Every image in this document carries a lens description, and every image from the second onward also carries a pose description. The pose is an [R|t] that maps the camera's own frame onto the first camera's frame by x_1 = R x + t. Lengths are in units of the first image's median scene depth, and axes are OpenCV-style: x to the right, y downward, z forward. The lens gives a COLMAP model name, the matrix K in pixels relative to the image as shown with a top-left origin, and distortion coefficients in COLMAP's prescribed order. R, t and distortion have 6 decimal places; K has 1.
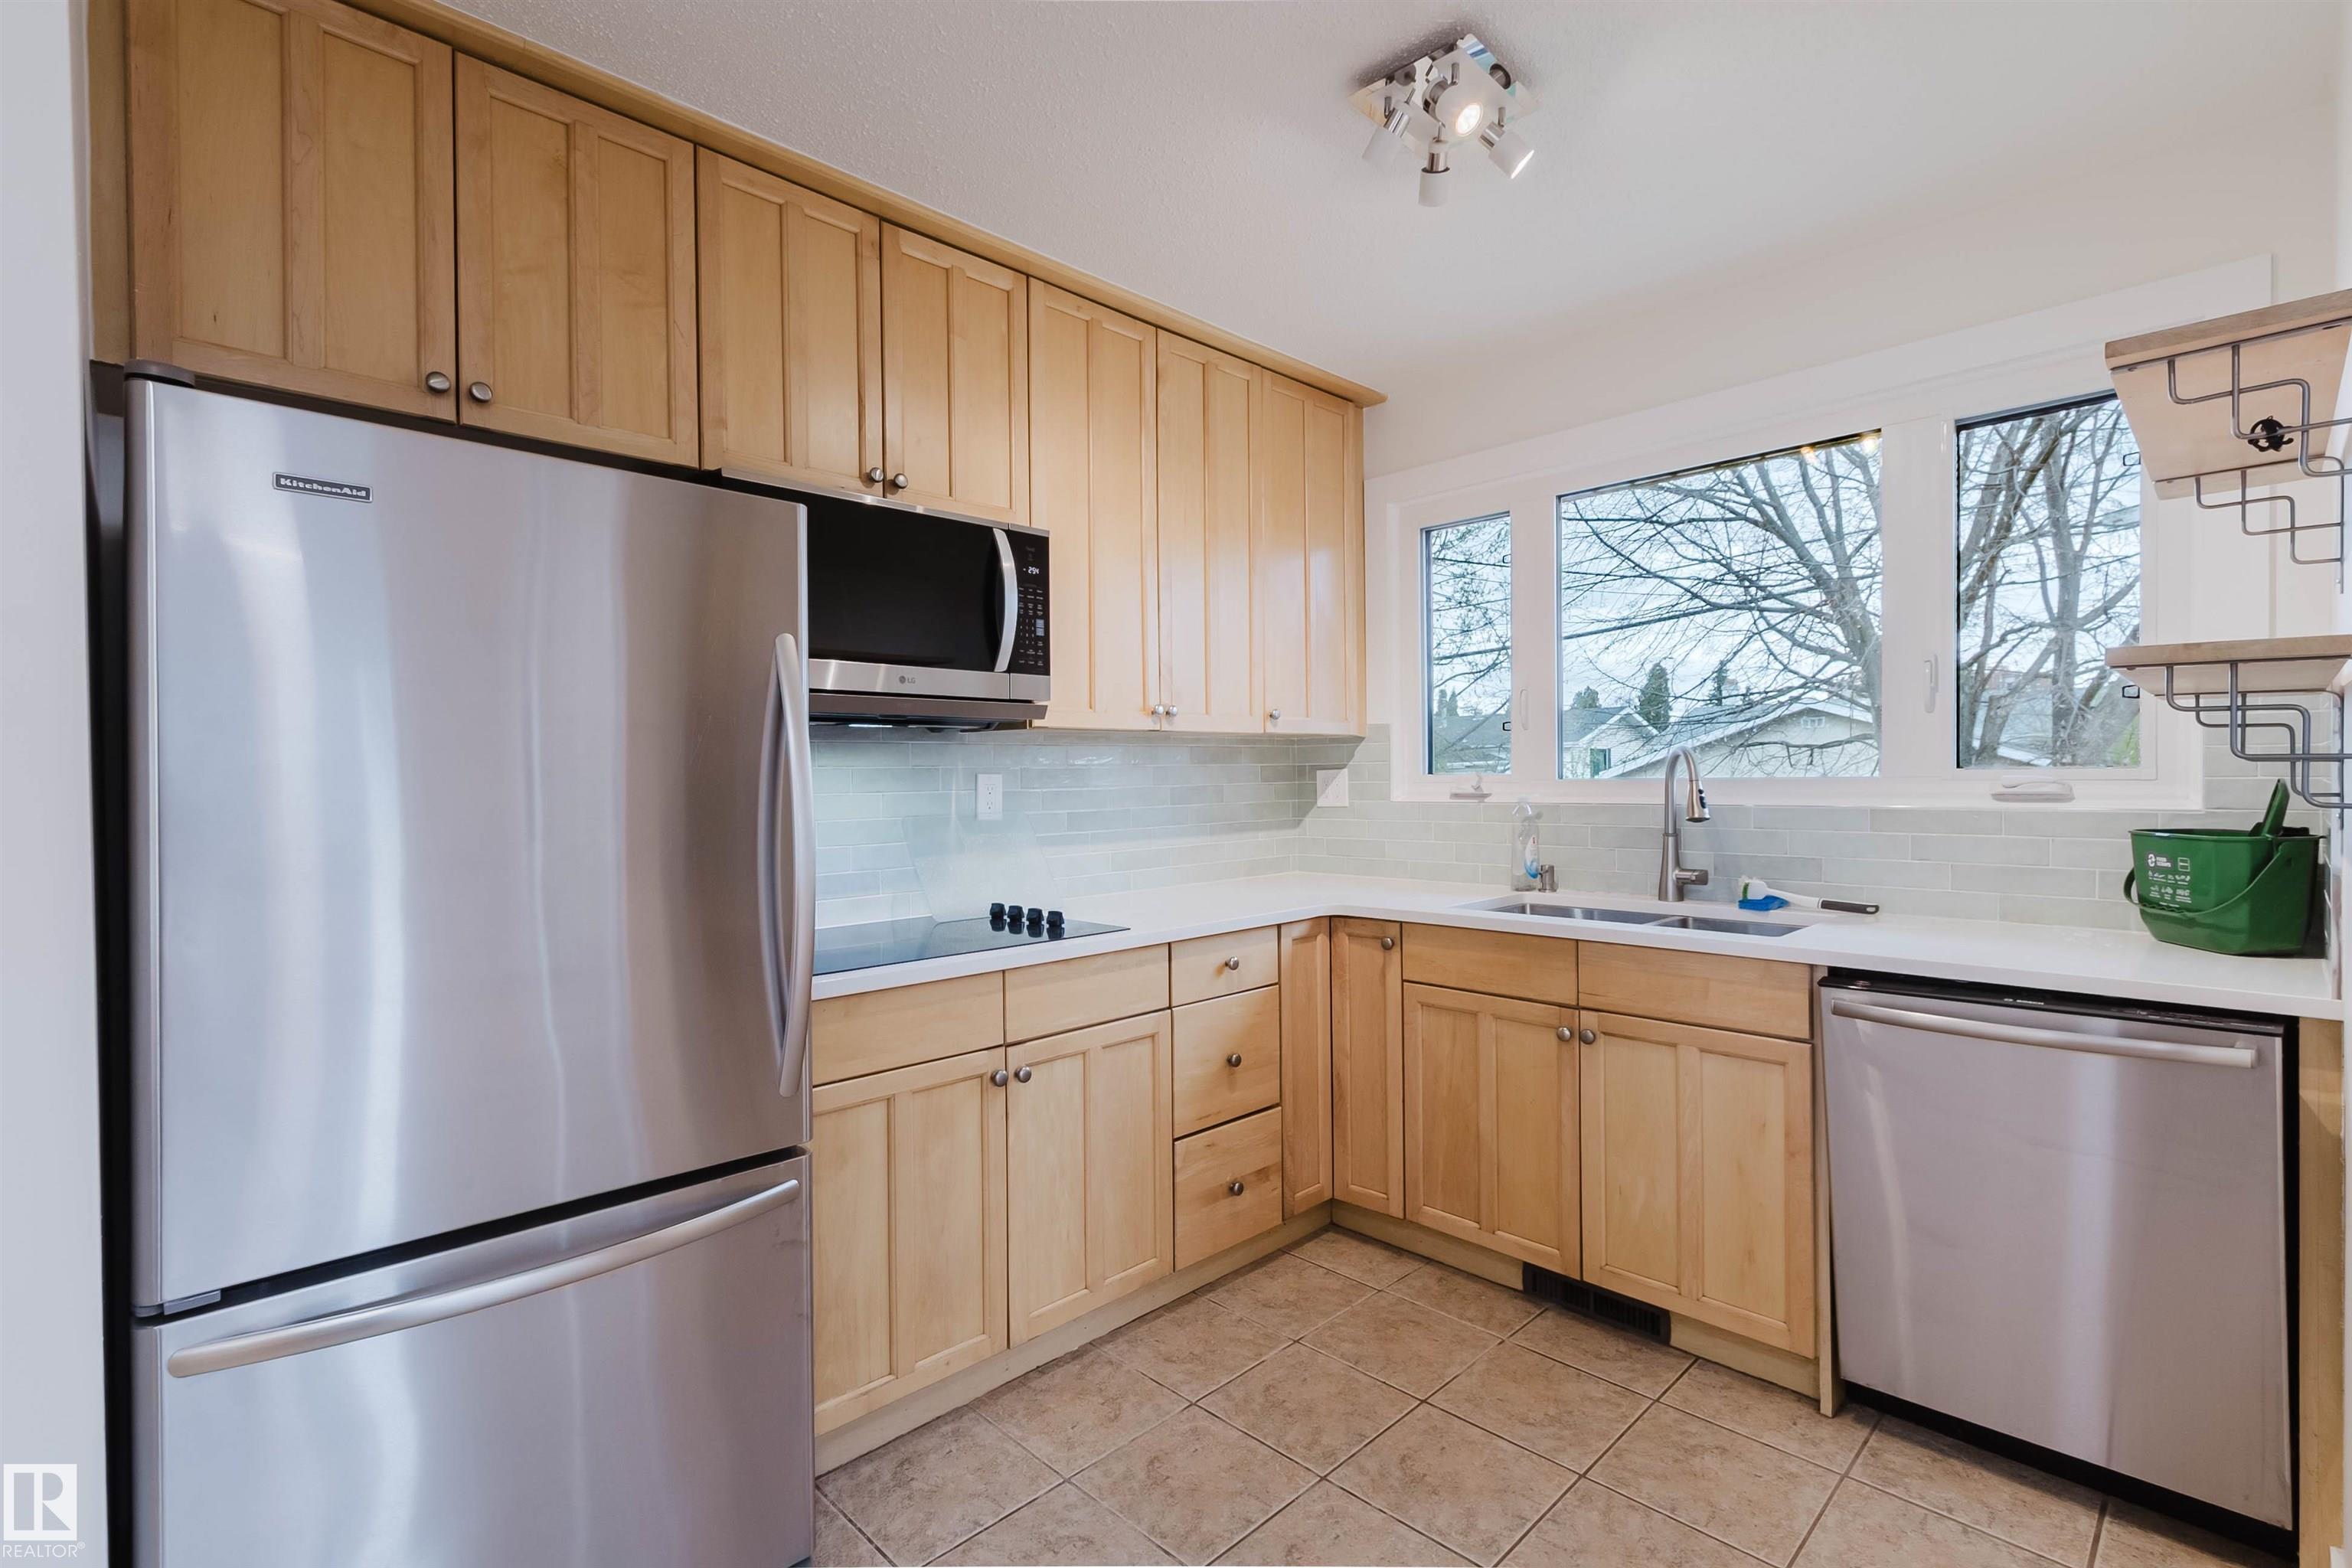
lens RADIAL K [[1070.6, 0, 1174.4], [0, 1070.6, 781.2], [0, 0, 1]] dist [-0.000959, 0.000074]
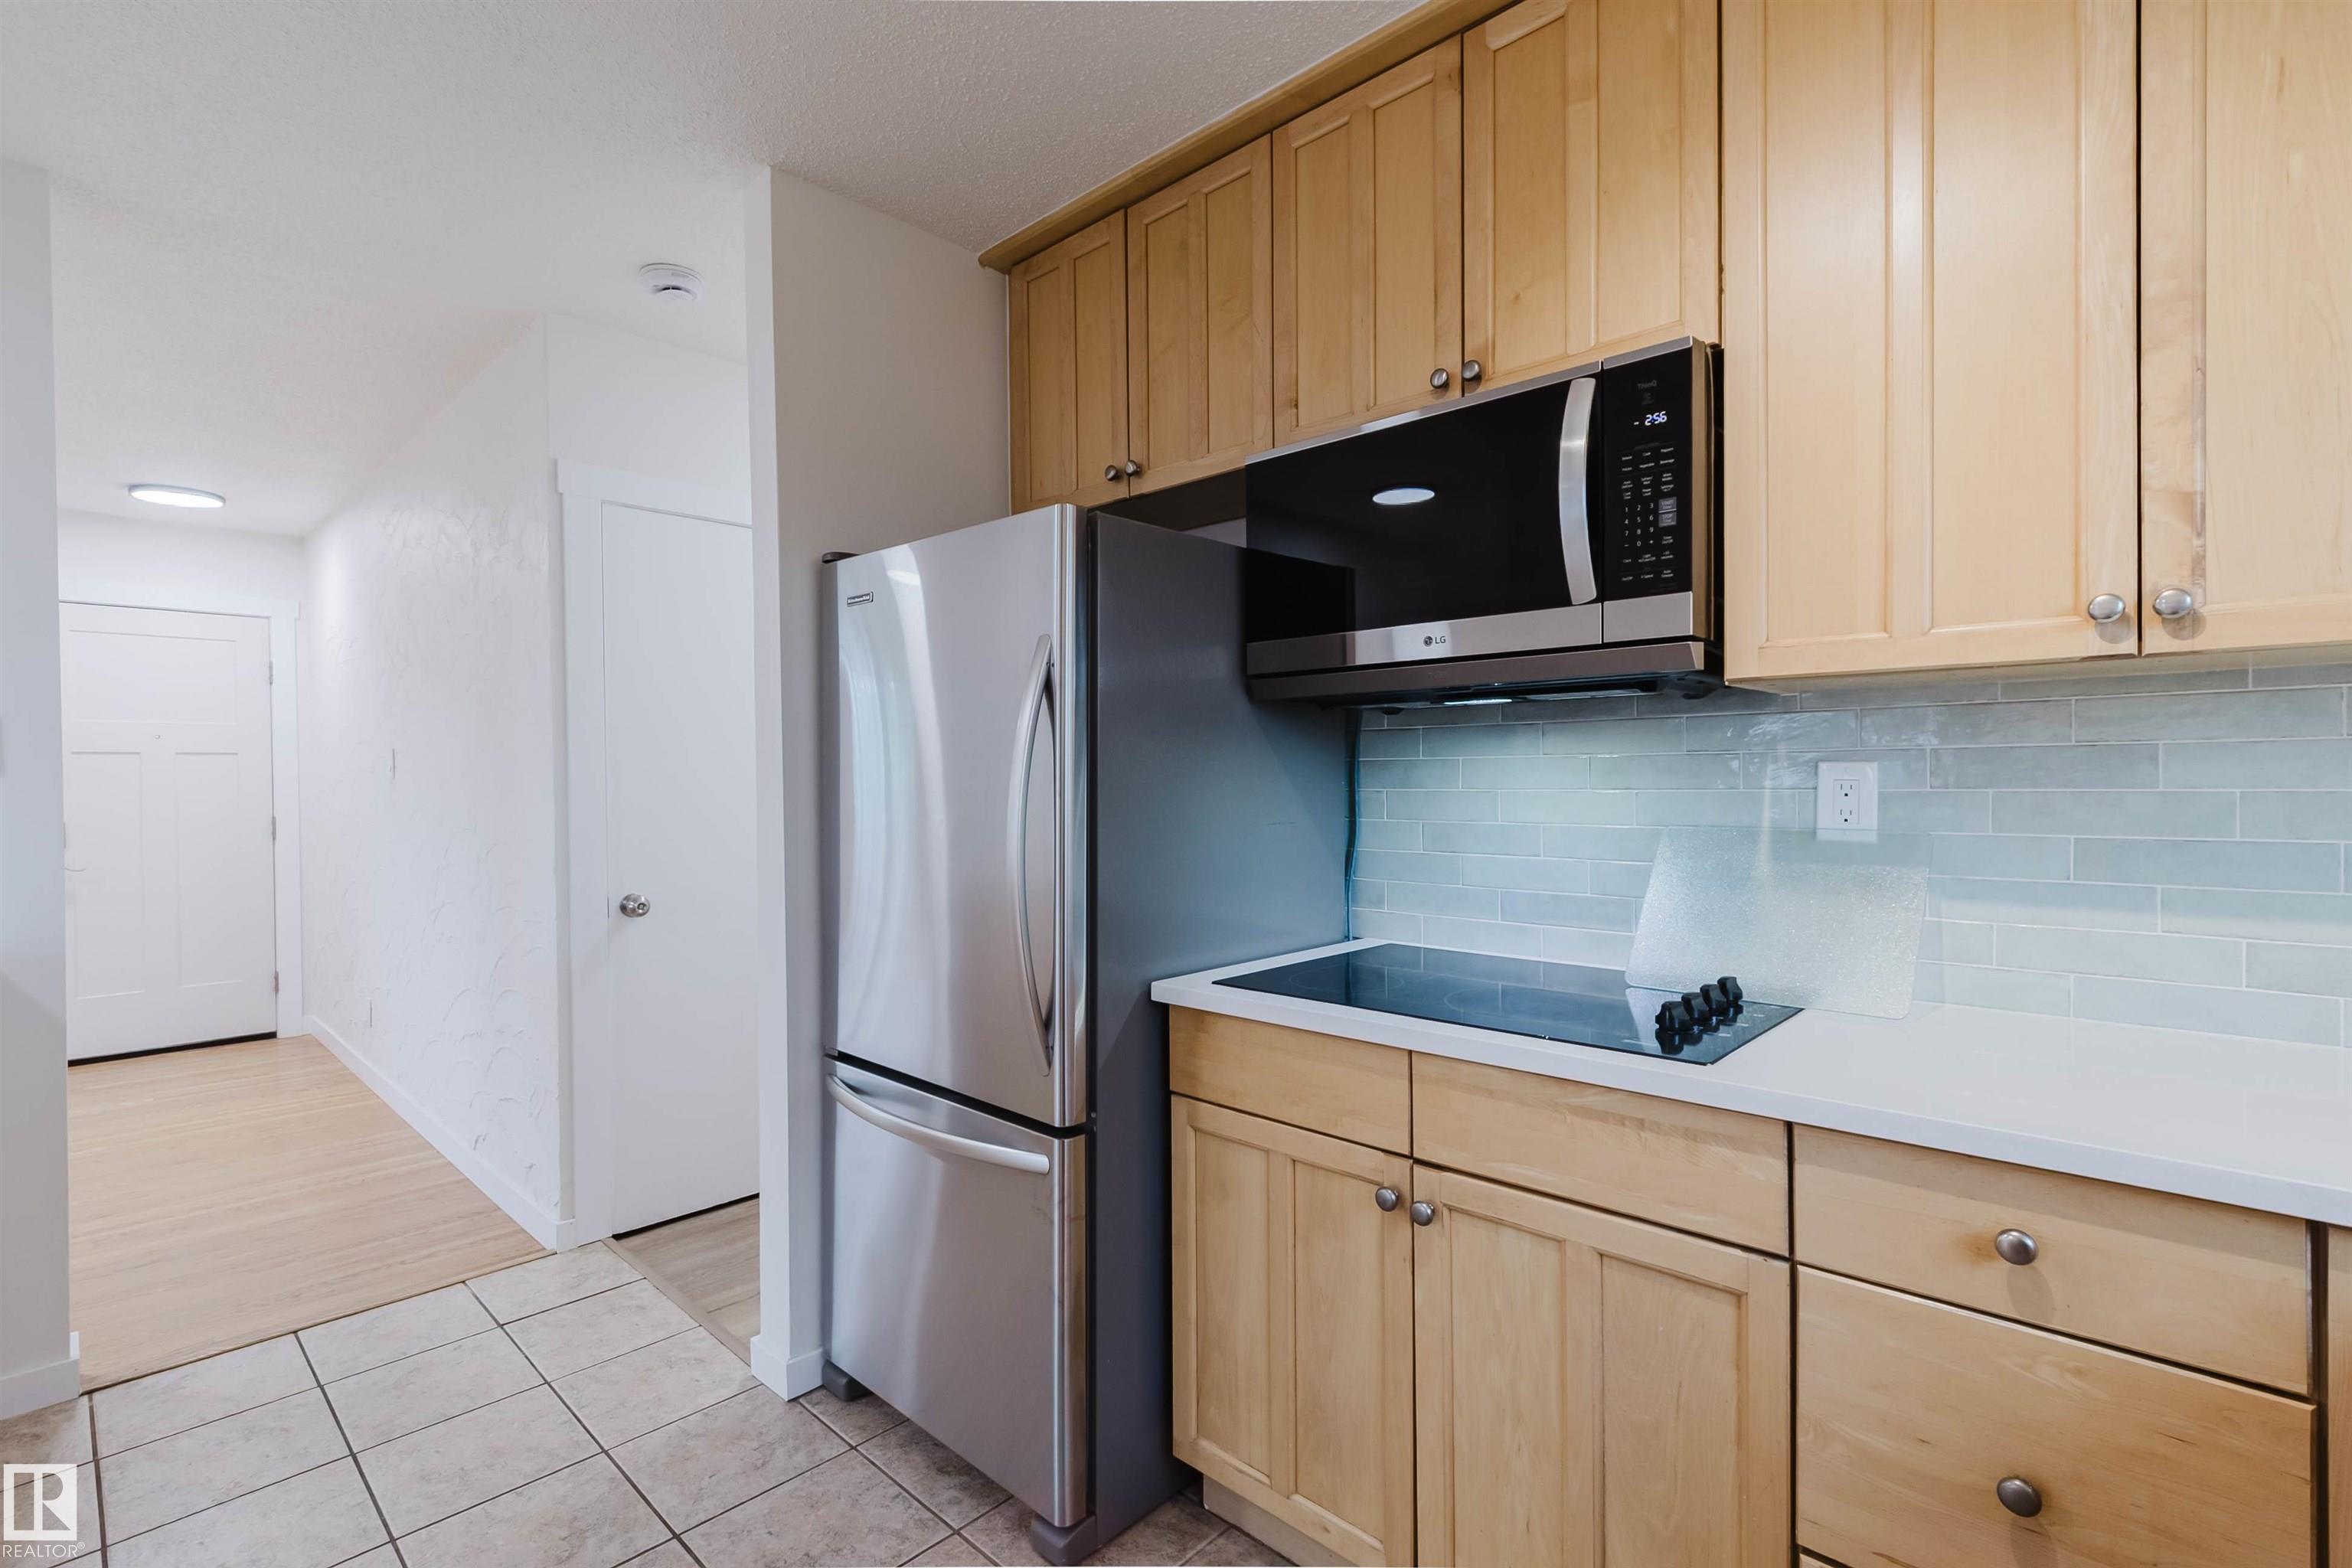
lens RADIAL K [[1070.6, 0, 1176.3], [0, 1070.6, 783.2], [0, 0, 1]] dist [-0.000959, 0.000074]
pose [[0.039230, 0.017399, -0.999079, 0.452278], [0.002472, 0.999844, 0.017510, -0.007038], [0.999227, -0.003157, 0.039181, 0.714762]]
